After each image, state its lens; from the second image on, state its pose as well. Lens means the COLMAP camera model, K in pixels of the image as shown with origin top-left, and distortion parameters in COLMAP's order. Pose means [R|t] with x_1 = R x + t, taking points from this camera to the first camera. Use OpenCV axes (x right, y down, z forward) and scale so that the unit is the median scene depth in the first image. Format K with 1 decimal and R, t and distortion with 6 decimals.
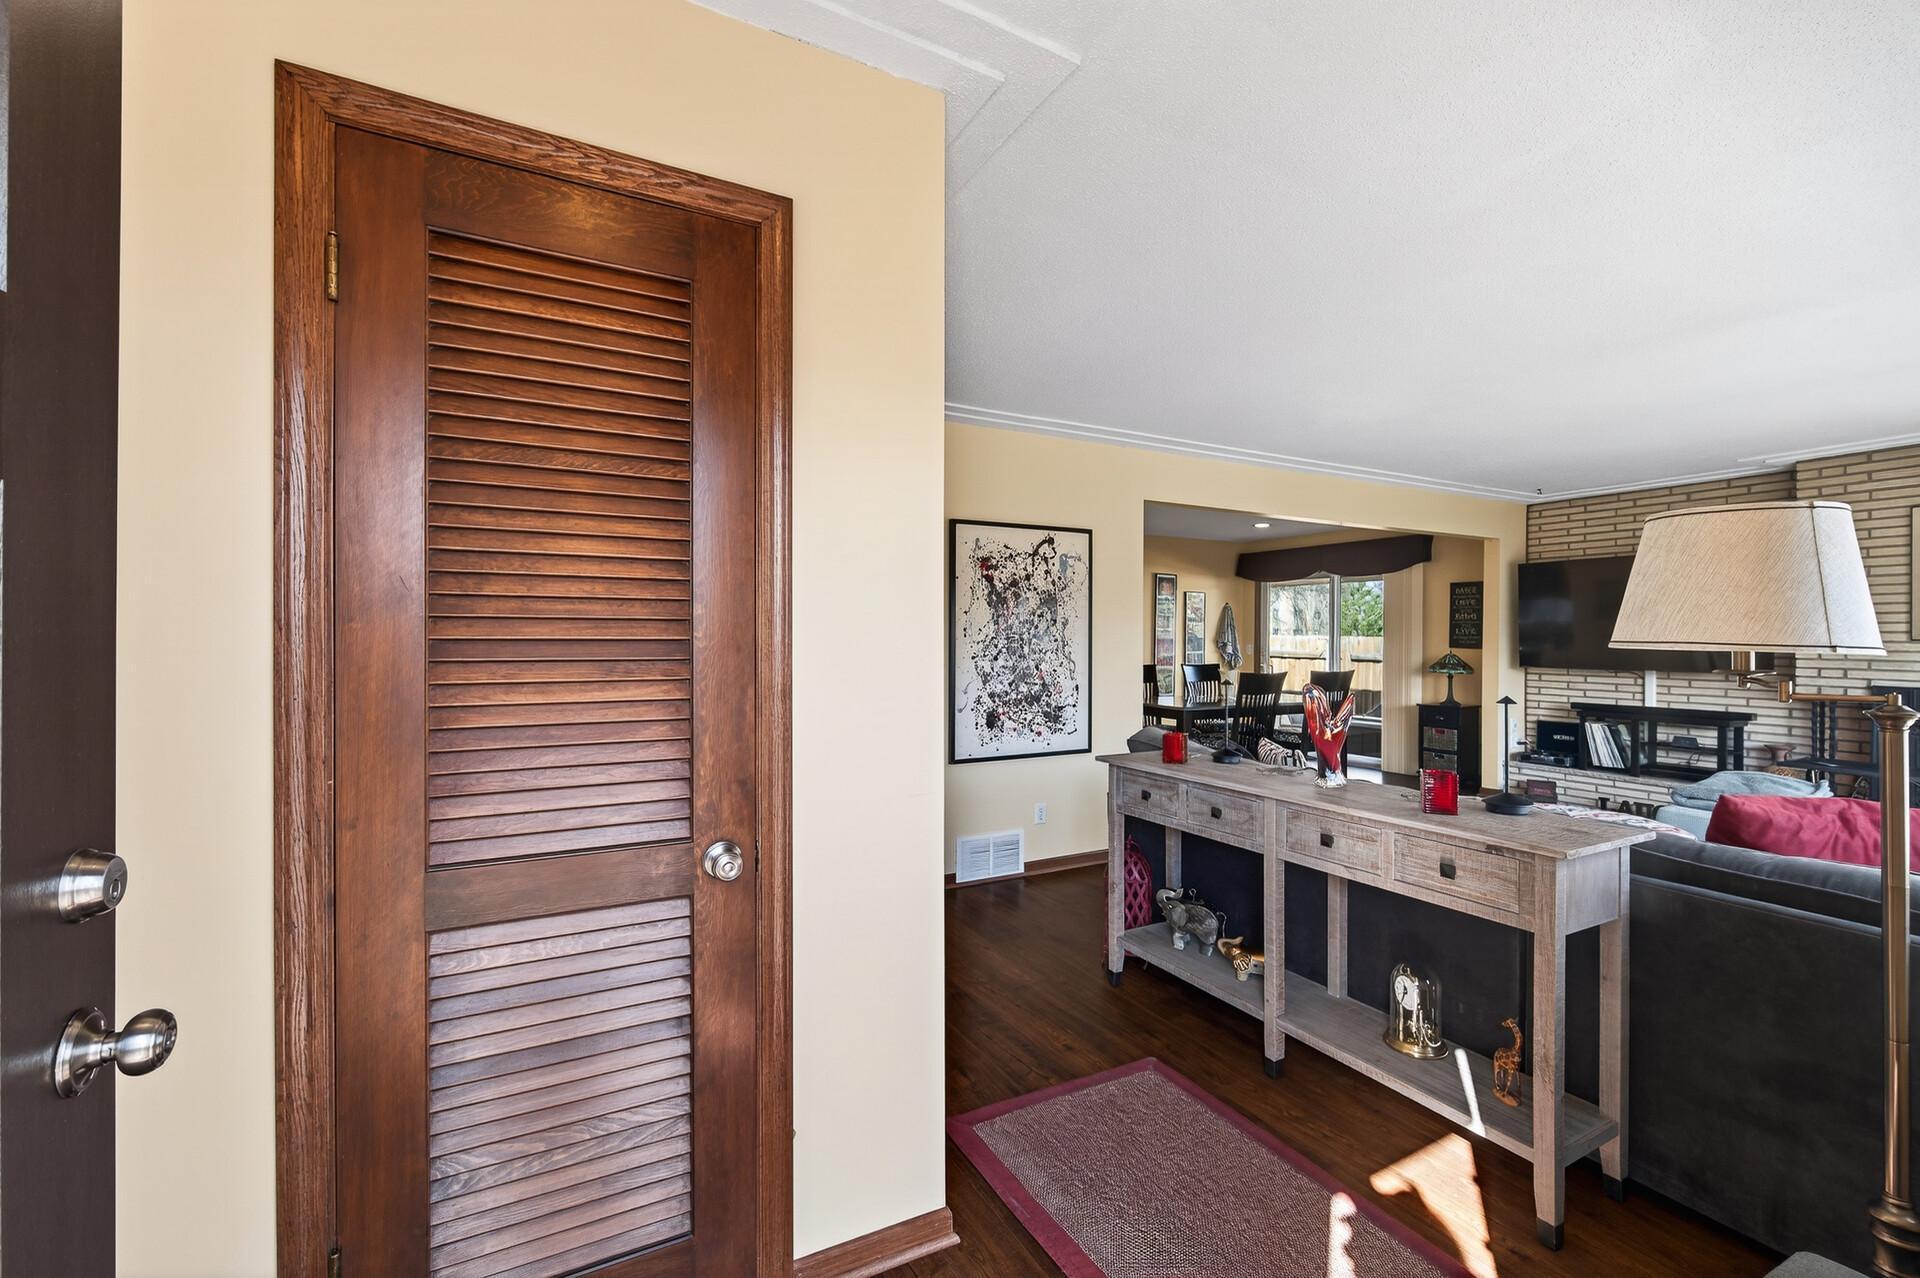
lens RADIAL K [[800.7, 0, 955.7], [0, 800.7, 642.5], [0, 0, 1]] dist [-0.005725, -0.000093]
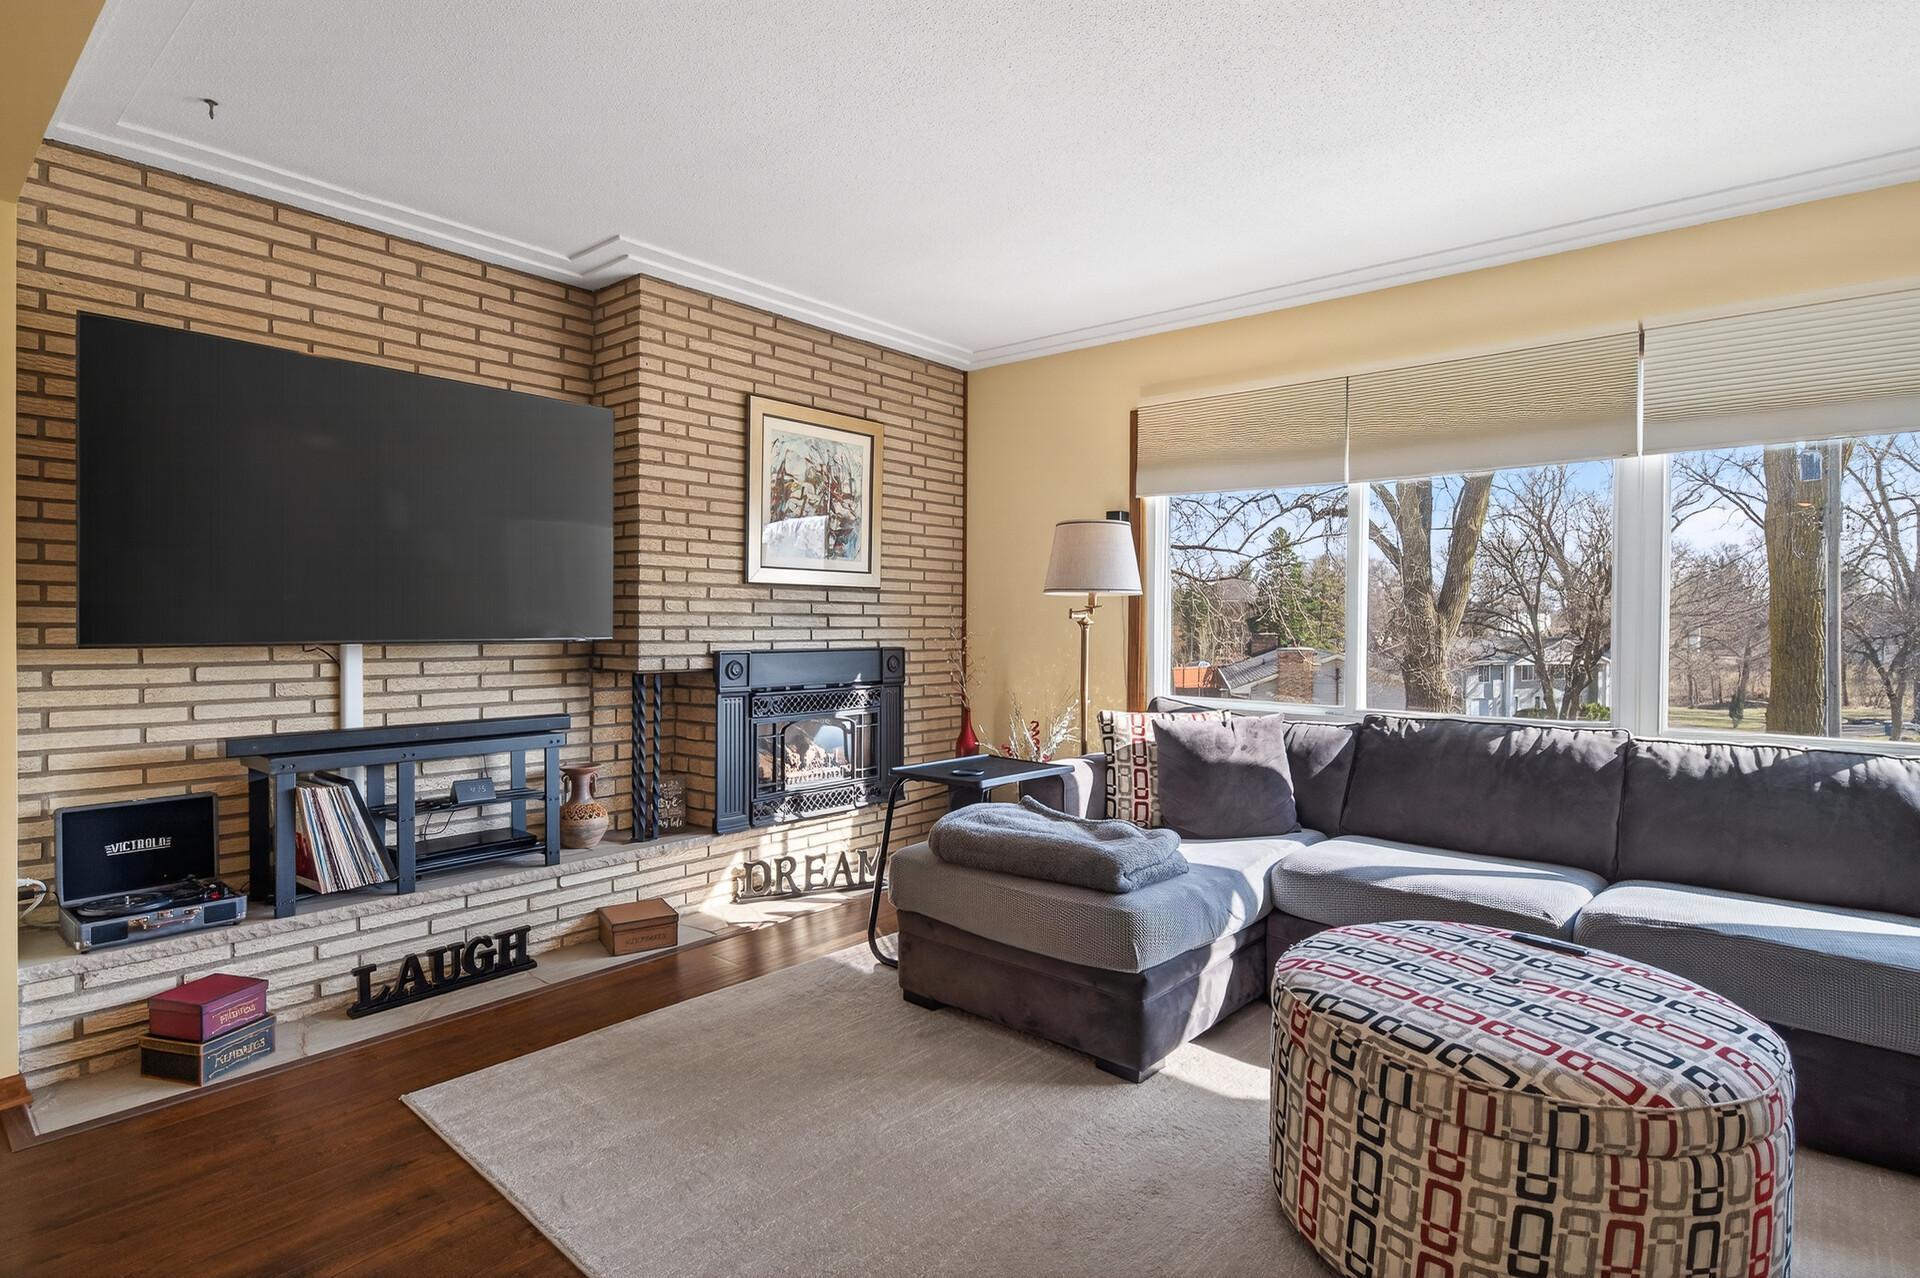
lens RADIAL K [[991.6, 0, 952.9], [0, 991.6, 629.4], [0, 0, 1]] dist [-0.012606, 0.001660]
pose [[-0.375550, -0.012215, 0.926722, 0.247609], [-0.001790, 0.999921, 0.012455, 0.019904], [-0.926801, 0.003018, -0.375542, 0.889839]]
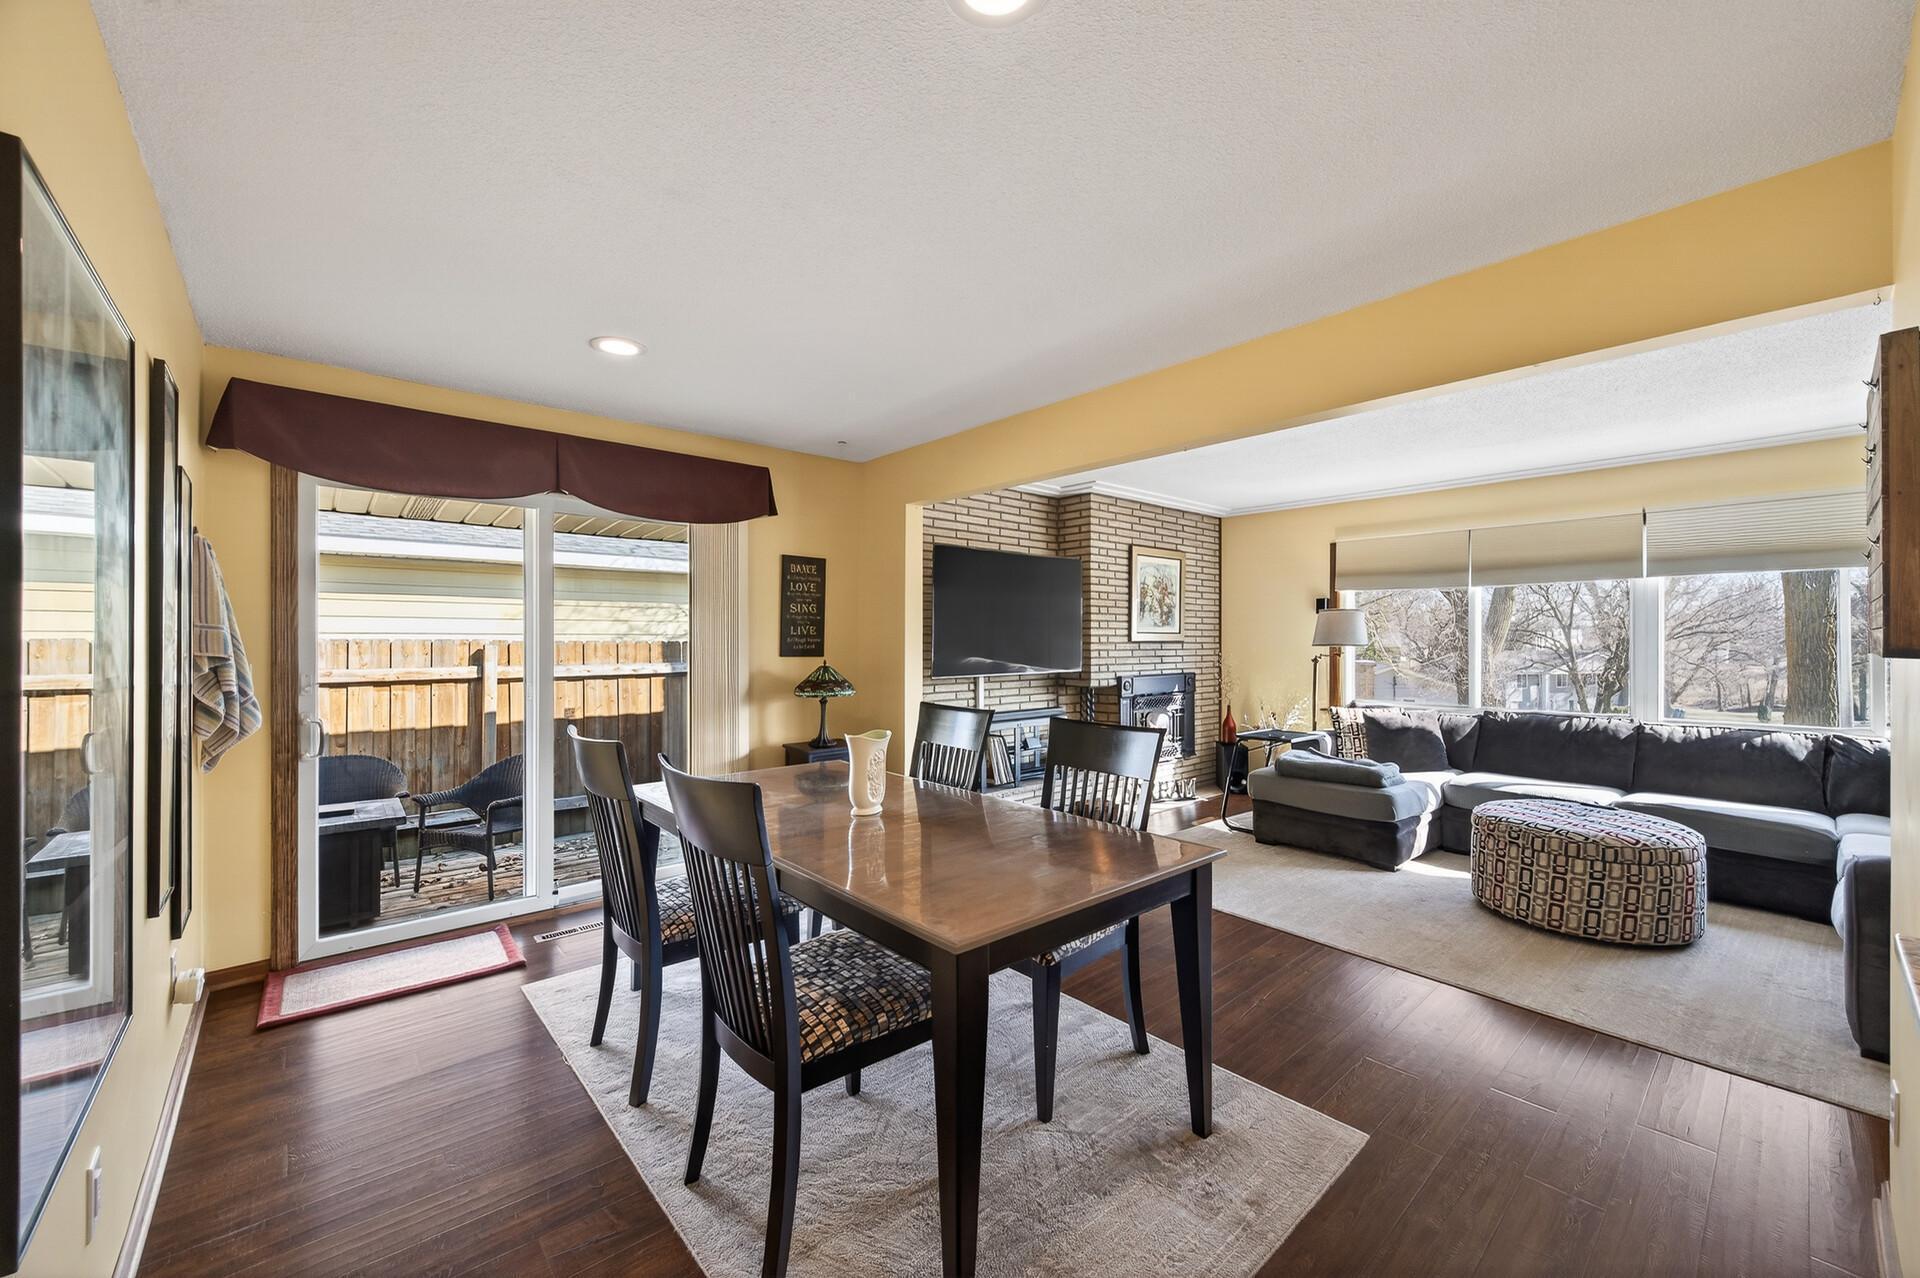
lens RADIAL K [[738.6, 0, 955.2], [0, 738.6, 641.6], [0, 0, 1]] dist [-0.000203, -0.001463]
pose [[-0.222860, -0.003018, 0.974846, 0.016611], [0.006612, 0.999968, 0.004607, -0.008504], [-0.974828, 0.007473, -0.222833, 1.214129]]
